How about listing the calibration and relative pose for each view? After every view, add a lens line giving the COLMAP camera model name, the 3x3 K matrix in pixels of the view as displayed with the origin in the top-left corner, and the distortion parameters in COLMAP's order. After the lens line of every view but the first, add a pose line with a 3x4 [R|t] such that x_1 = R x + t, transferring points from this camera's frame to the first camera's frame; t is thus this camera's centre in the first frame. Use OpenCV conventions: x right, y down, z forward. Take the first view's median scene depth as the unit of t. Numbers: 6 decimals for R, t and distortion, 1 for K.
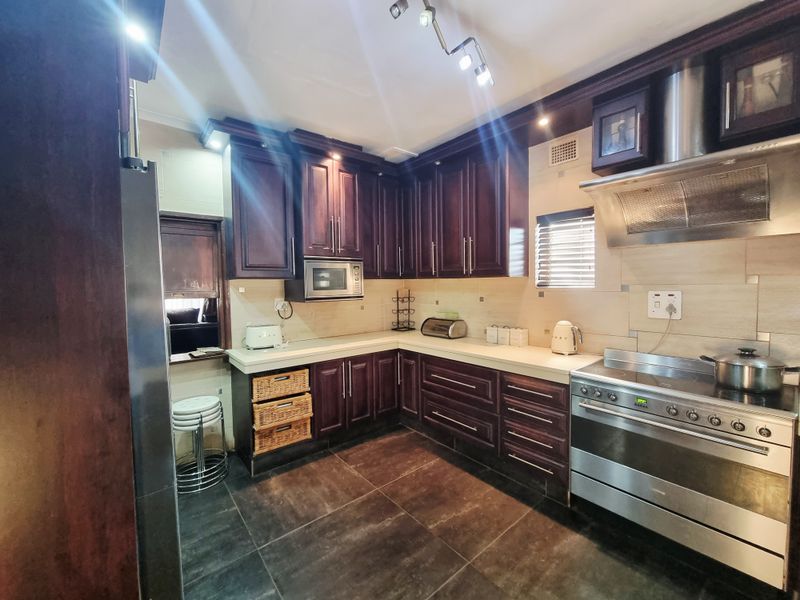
lens RADIAL K [[328.7, 0, 402.6], [0, 328.7, 295.0], [0, 0, 1]] dist [-0.003241, -0.001266]
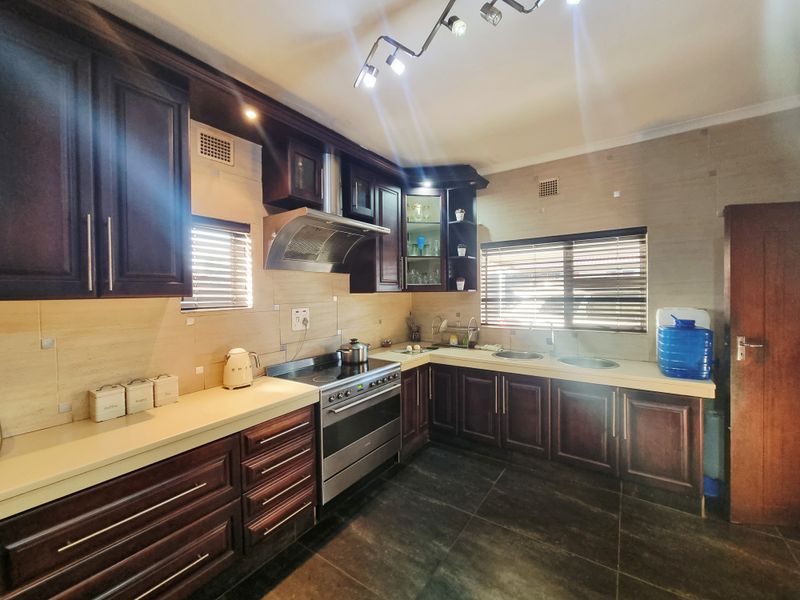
lens RADIAL K [[328.7, 0, 401.4], [0, 328.7, 298.3], [0, 0, 1]] dist [-0.003241, -0.001266]
pose [[-0.258564, -0.002646, 0.965991, -0.543082], [0.059015, 0.998085, 0.018530, -0.051867], [-0.964190, 0.061799, -0.257912, 0.978644]]
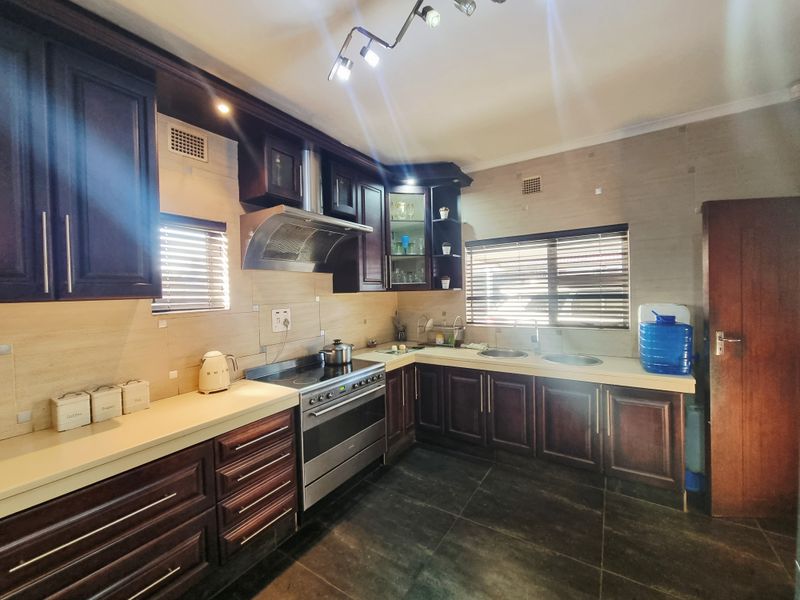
lens RADIAL K [[328.7, 0, 401.0], [0, 328.7, 298.0], [0, 0, 1]] dist [-0.003241, -0.001266]
pose [[-0.287076, -0.000260, 0.957908, -0.531110], [0.069745, 0.997340, 0.021173, -0.048813], [-0.955365, 0.072887, -0.286294, 0.948189]]
